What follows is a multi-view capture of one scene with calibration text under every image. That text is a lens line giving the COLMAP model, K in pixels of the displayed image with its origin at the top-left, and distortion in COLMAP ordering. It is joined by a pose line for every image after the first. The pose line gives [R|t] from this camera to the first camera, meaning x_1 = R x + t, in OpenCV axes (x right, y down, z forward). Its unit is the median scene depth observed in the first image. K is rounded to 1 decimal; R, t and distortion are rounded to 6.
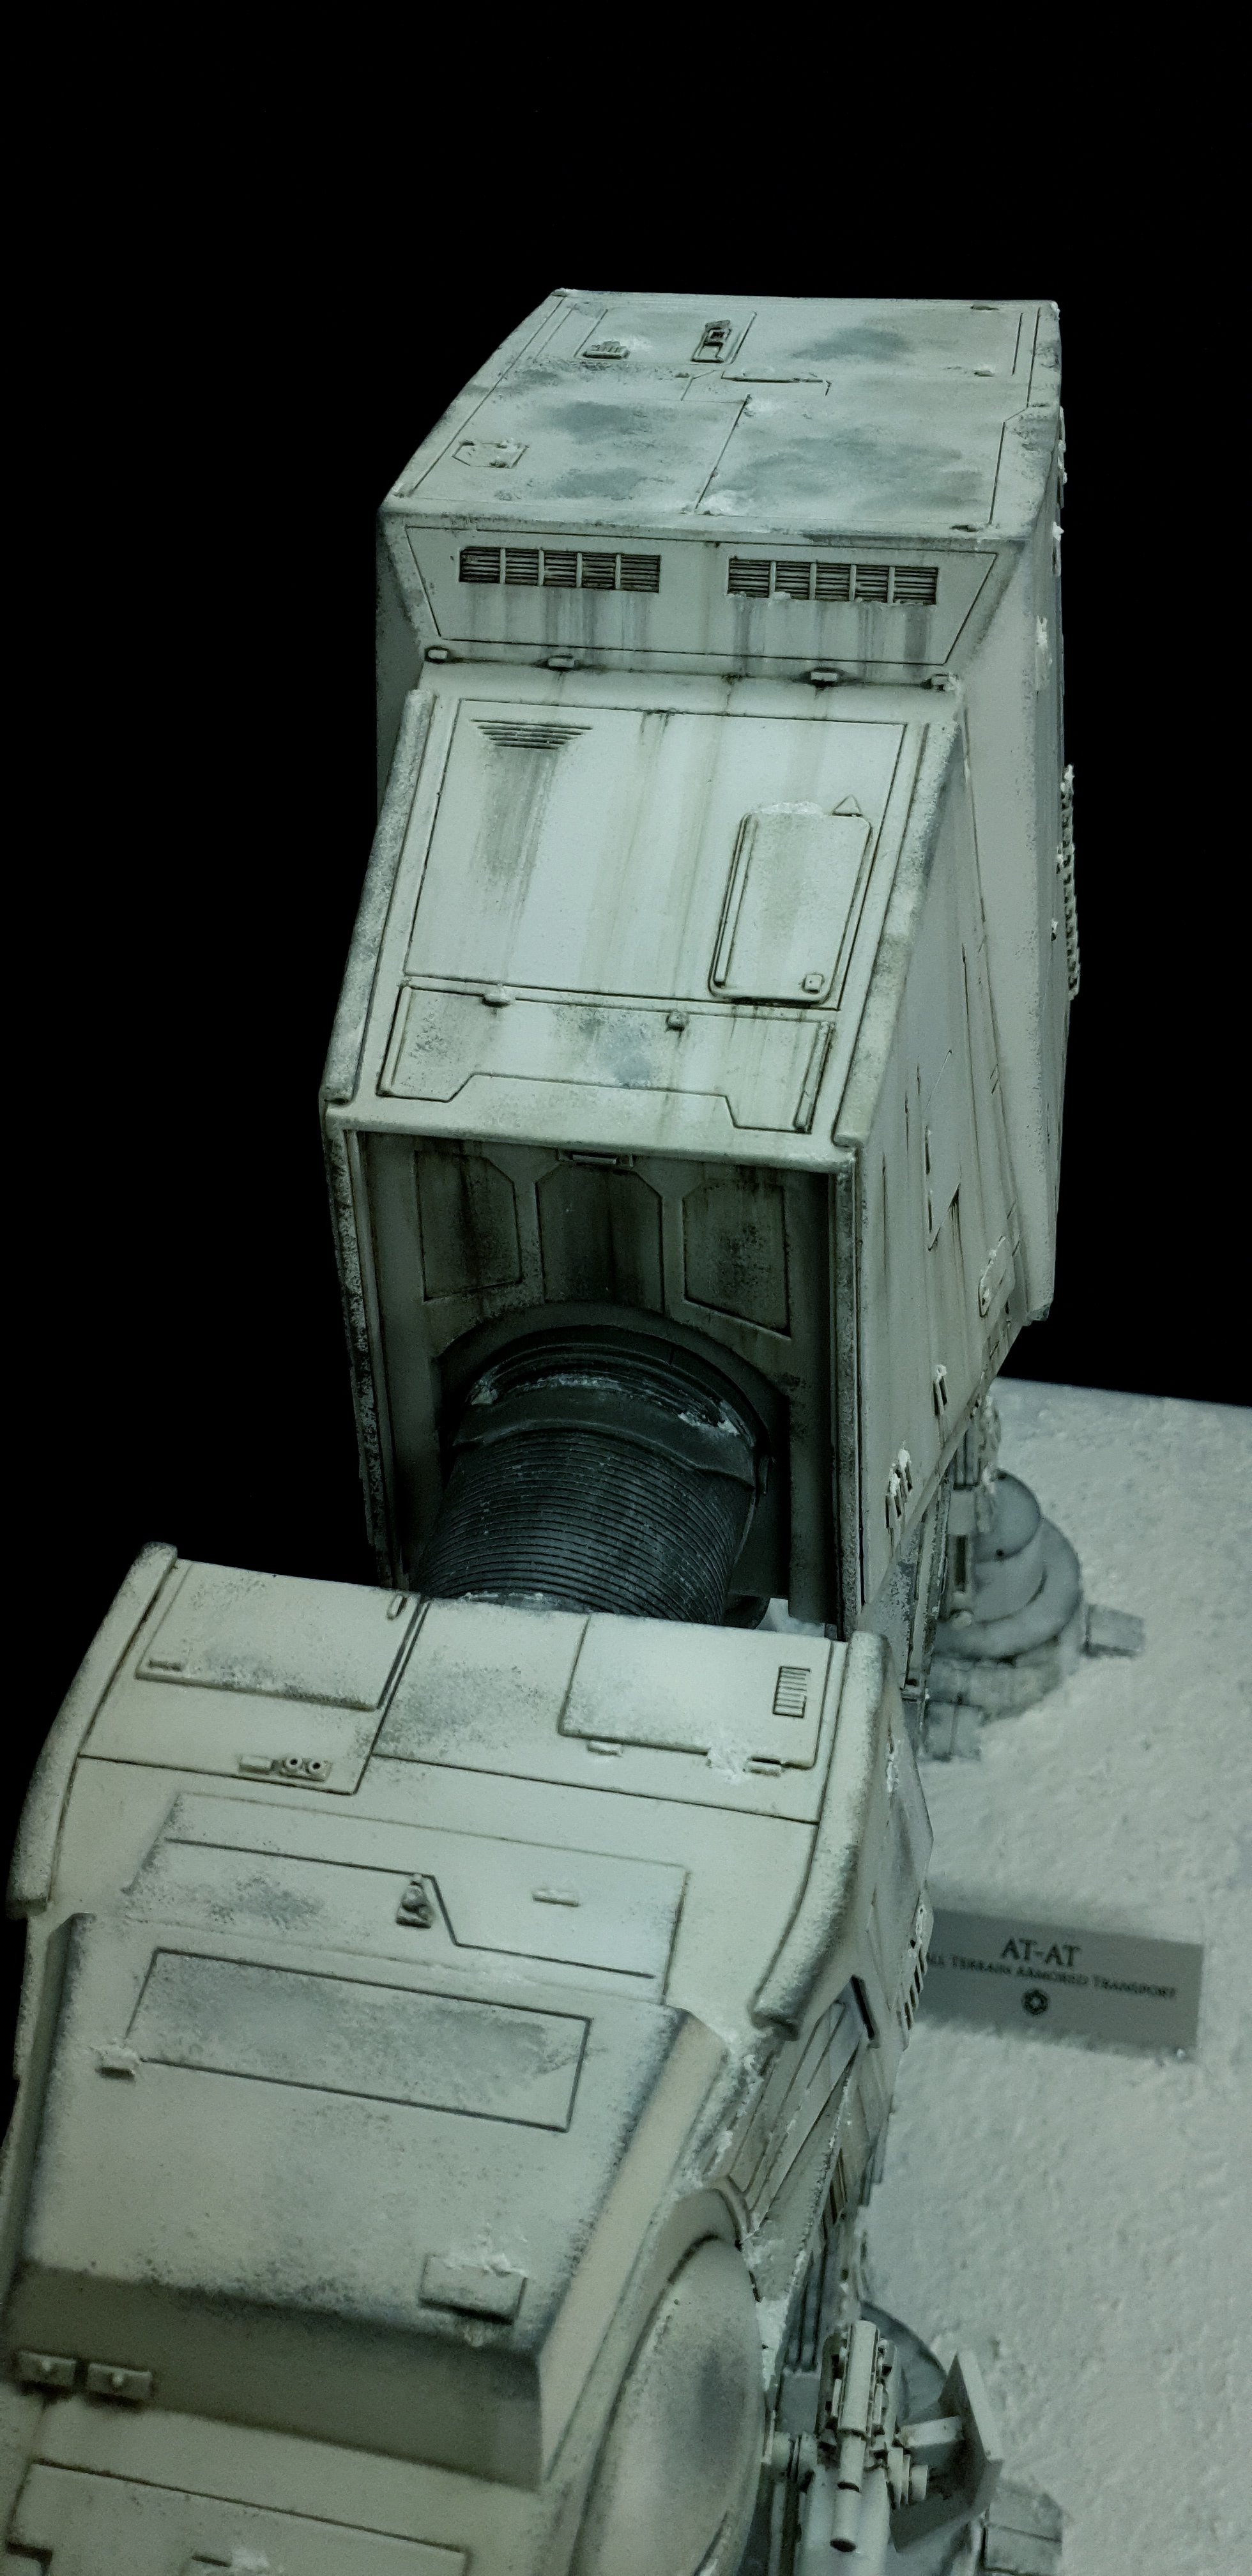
lens RADIAL K [[2011.7, 0, 688.4], [0, 2011.7, 1245.7], [0, 0, 1]] dist [0.145785, -0.336912]
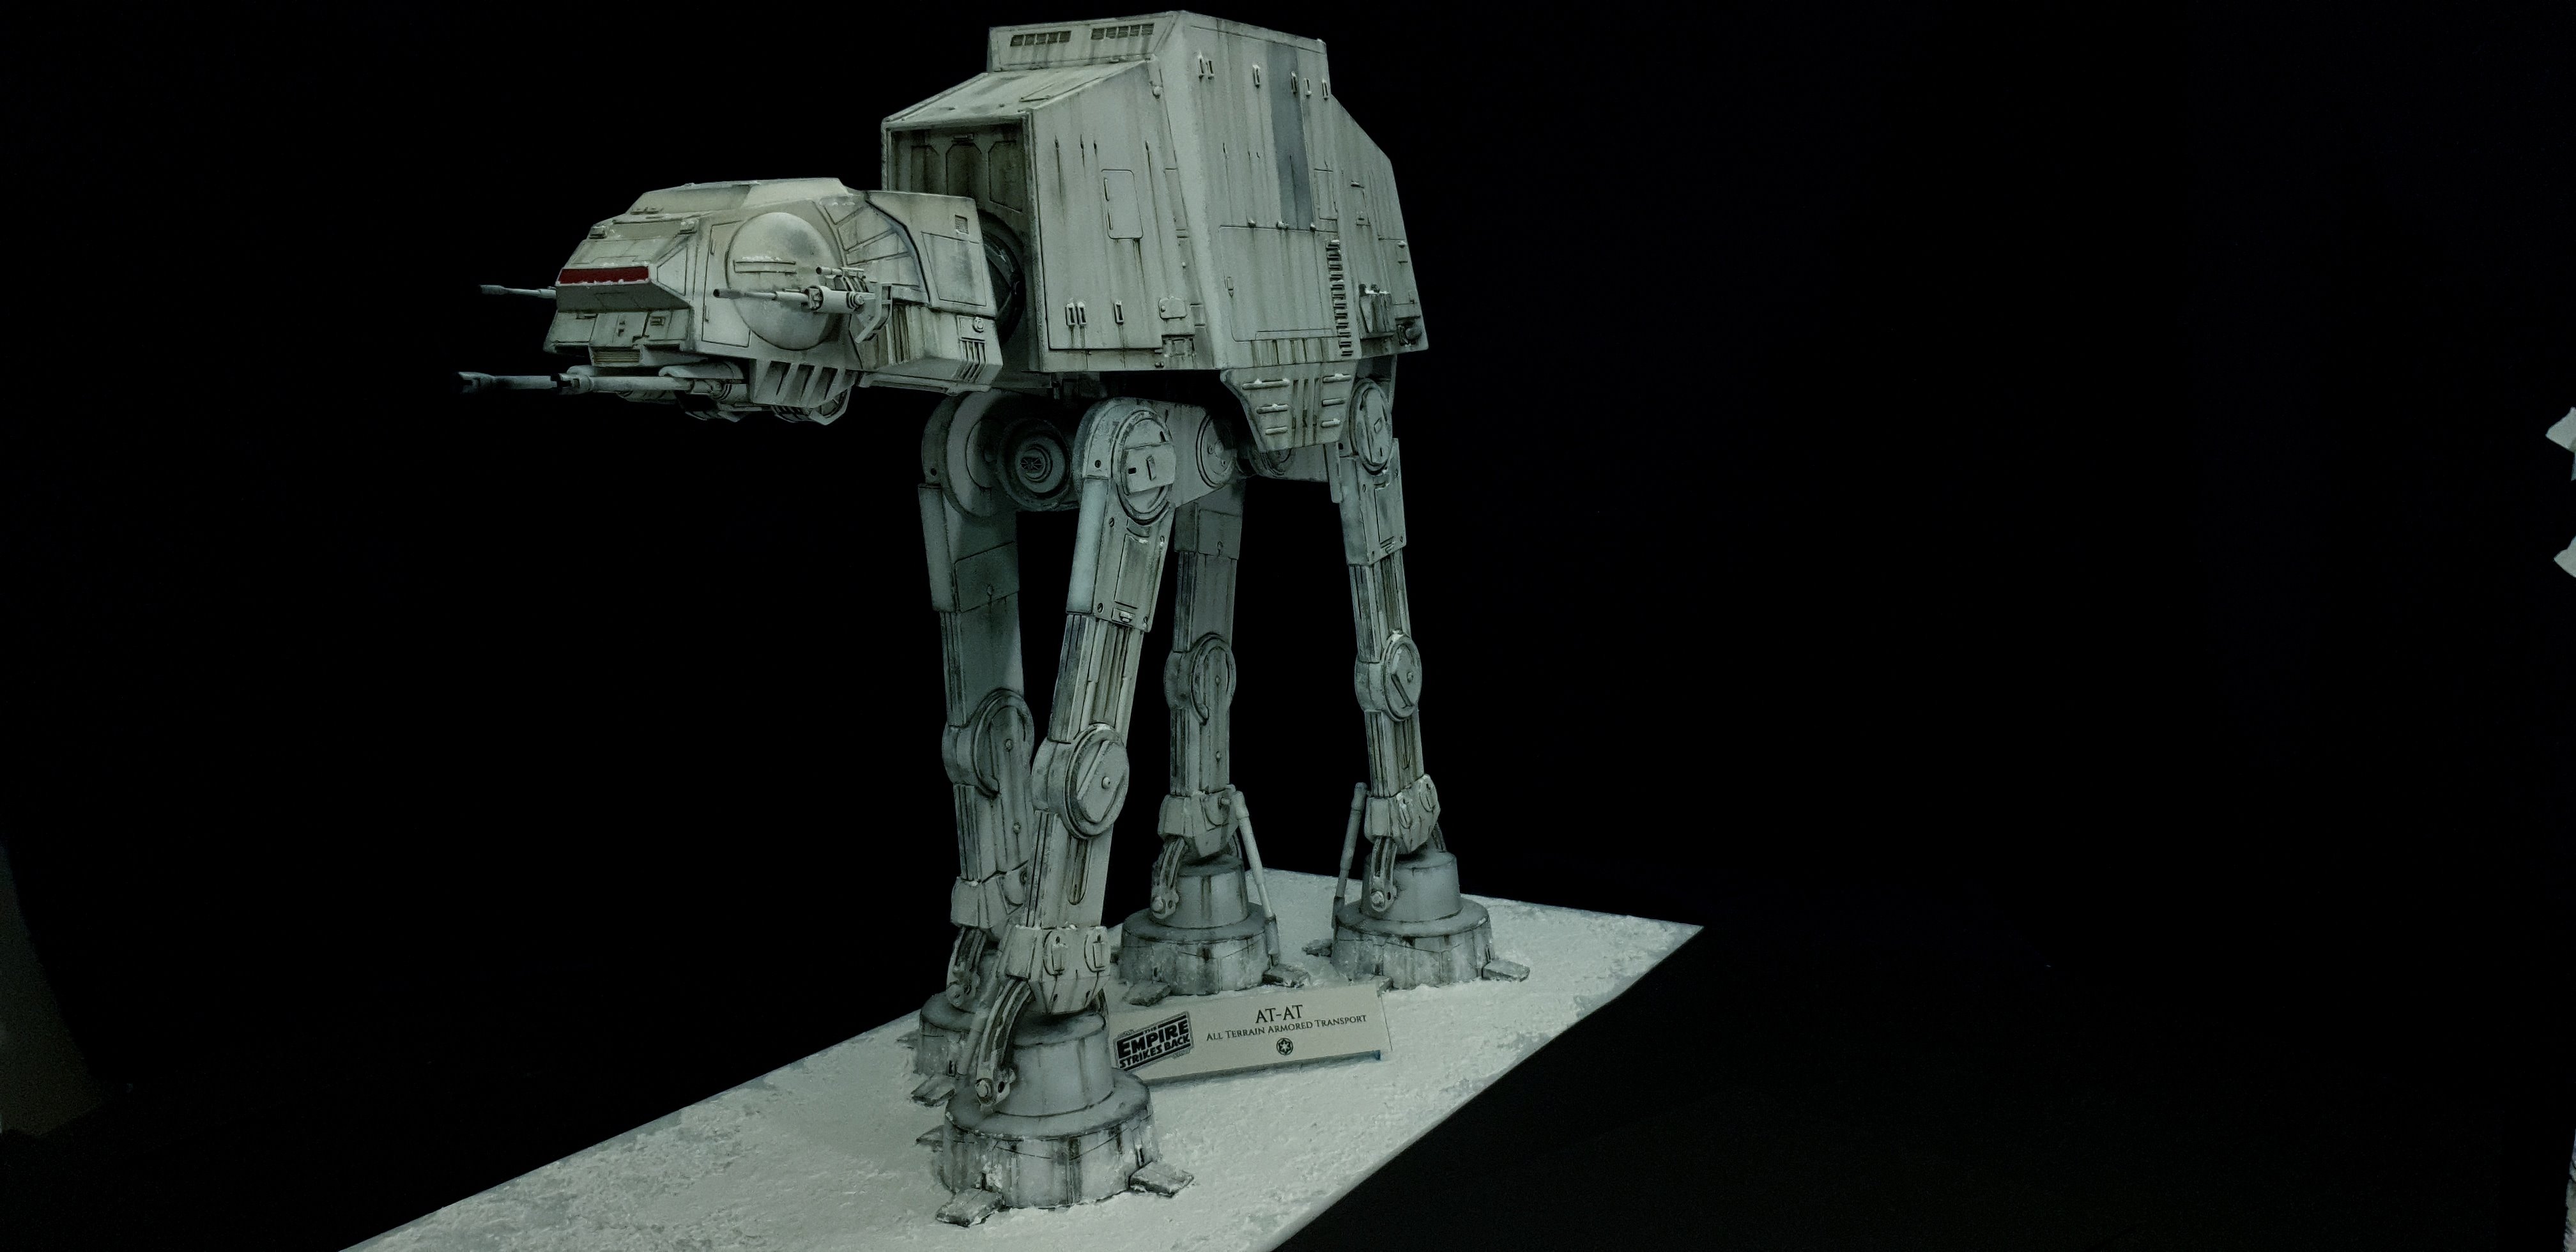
lens RADIAL K [[2011.7, 0, 1289.7], [0, 2011.7, 569.6], [0, 0, 1]] dist [0.145785, -0.336912]
pose [[0.945329, 0.046605, -0.322772, 1.182239], [-0.207444, 0.849622, -0.484881, 1.553969], [0.251636, 0.525329, 0.812840, -0.796559]]
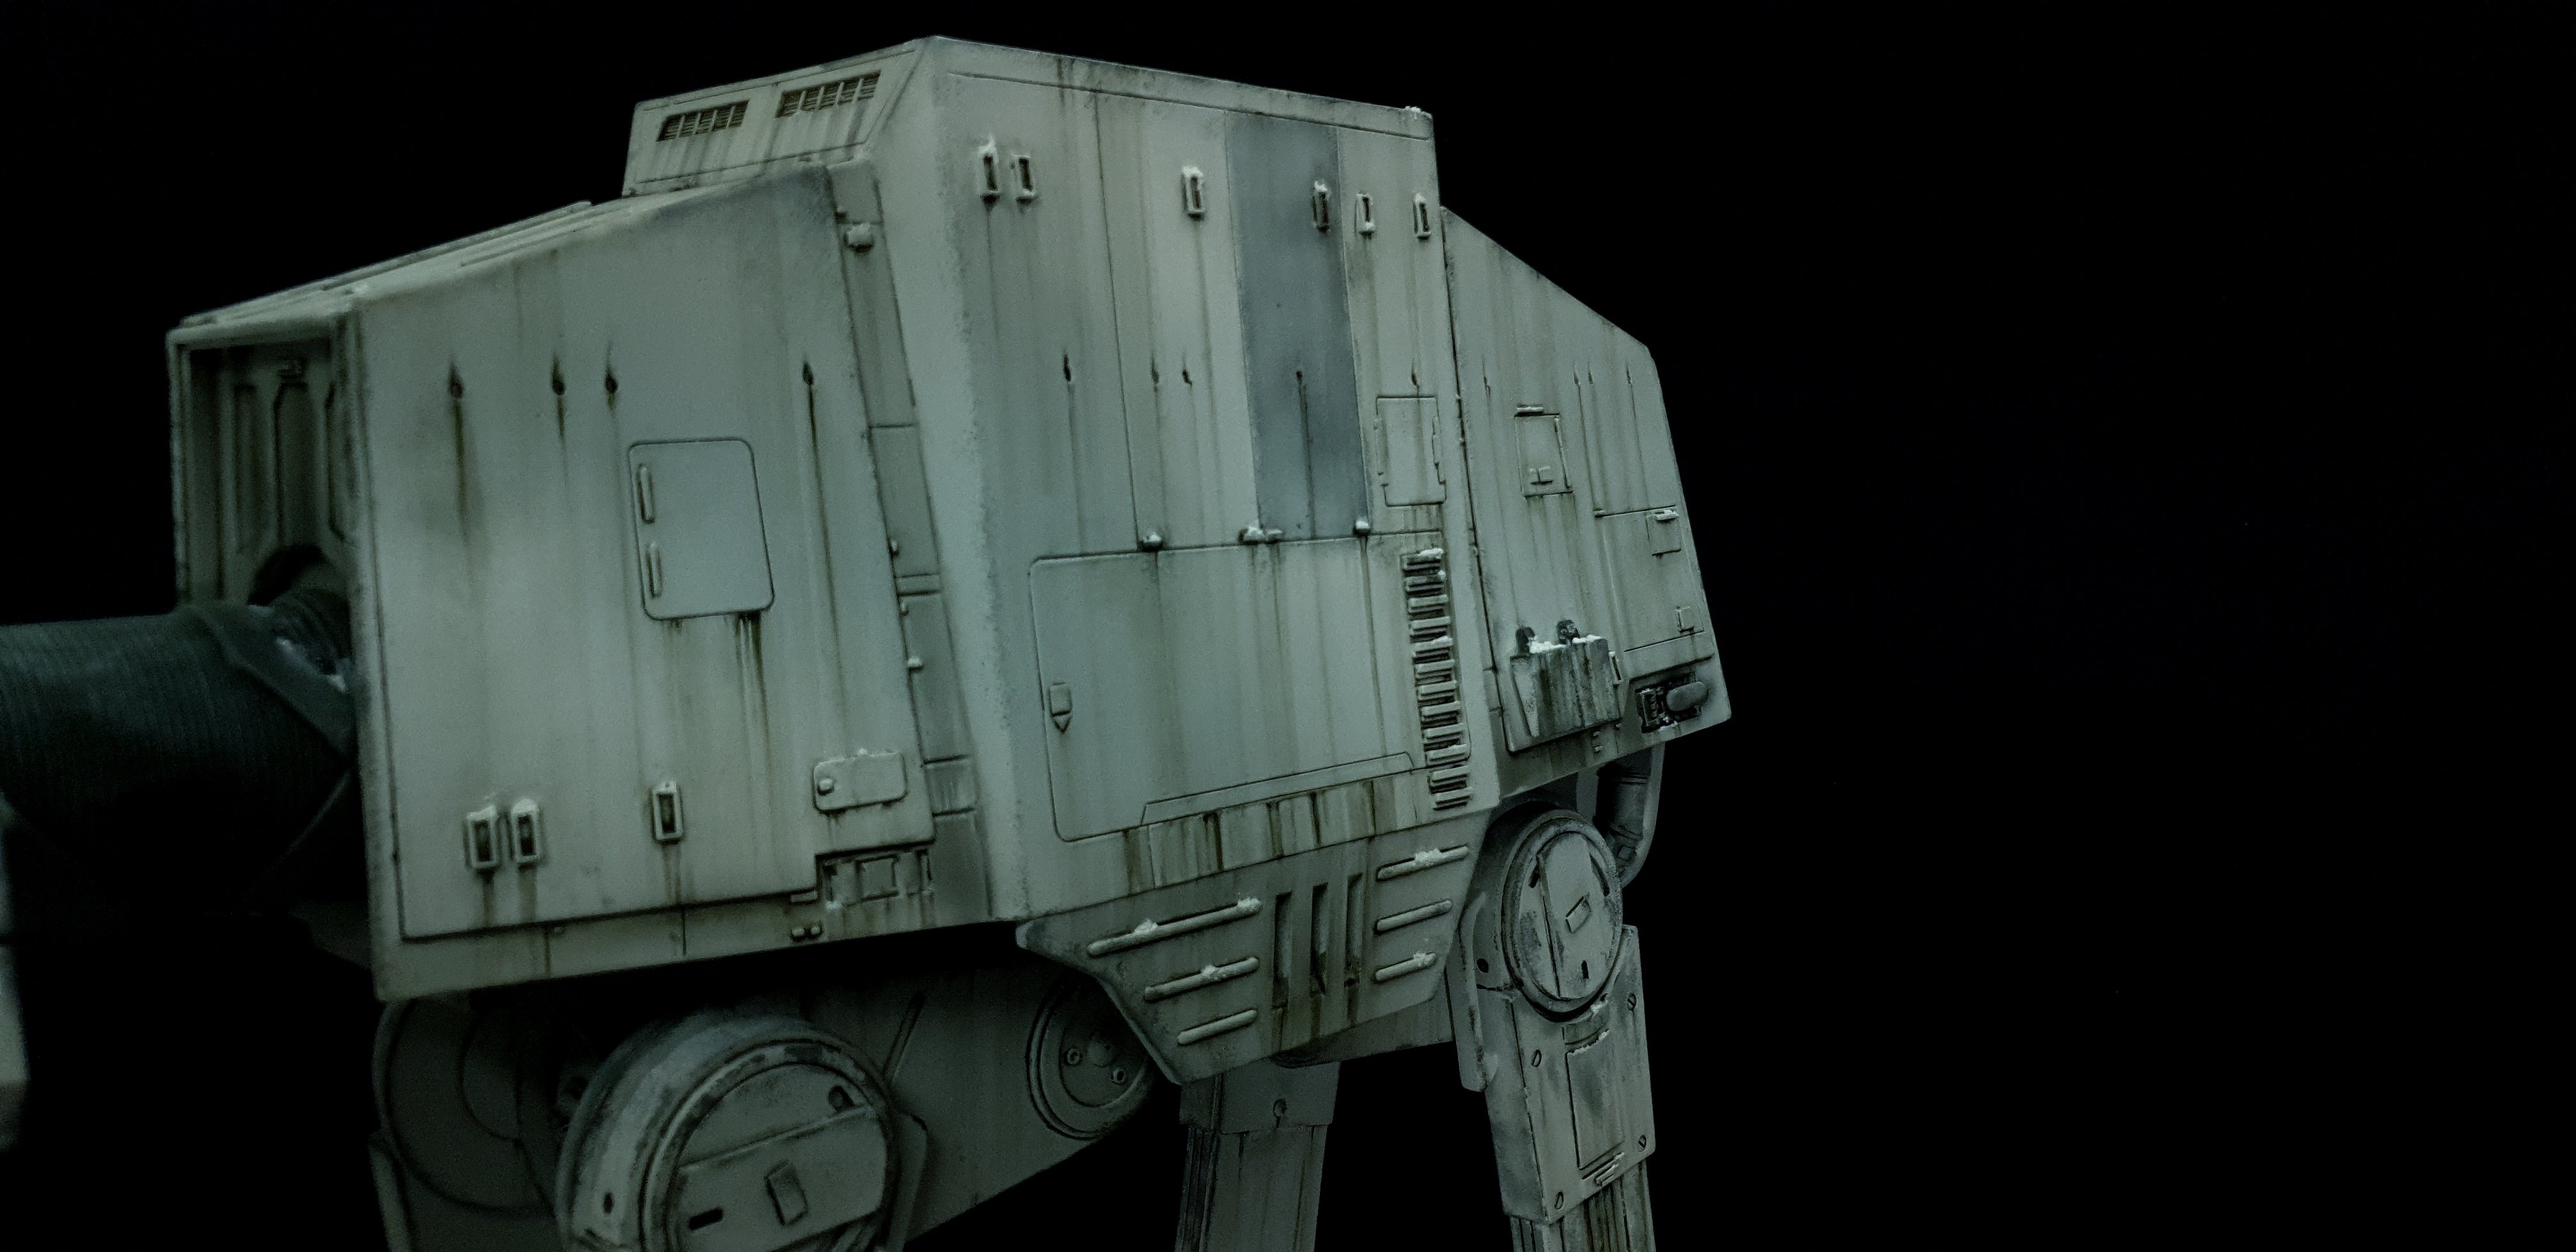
lens RADIAL K [[2011.7, 0, 1289.7], [0, 2011.7, 569.6], [0, 0, 1]] dist [0.145785, -0.336912]
pose [[0.824618, 0.048809, -0.563580, 0.928325], [-0.358696, 0.815494, -0.454210, 0.320079], [0.437426, 0.576704, 0.689979, 0.449425]]
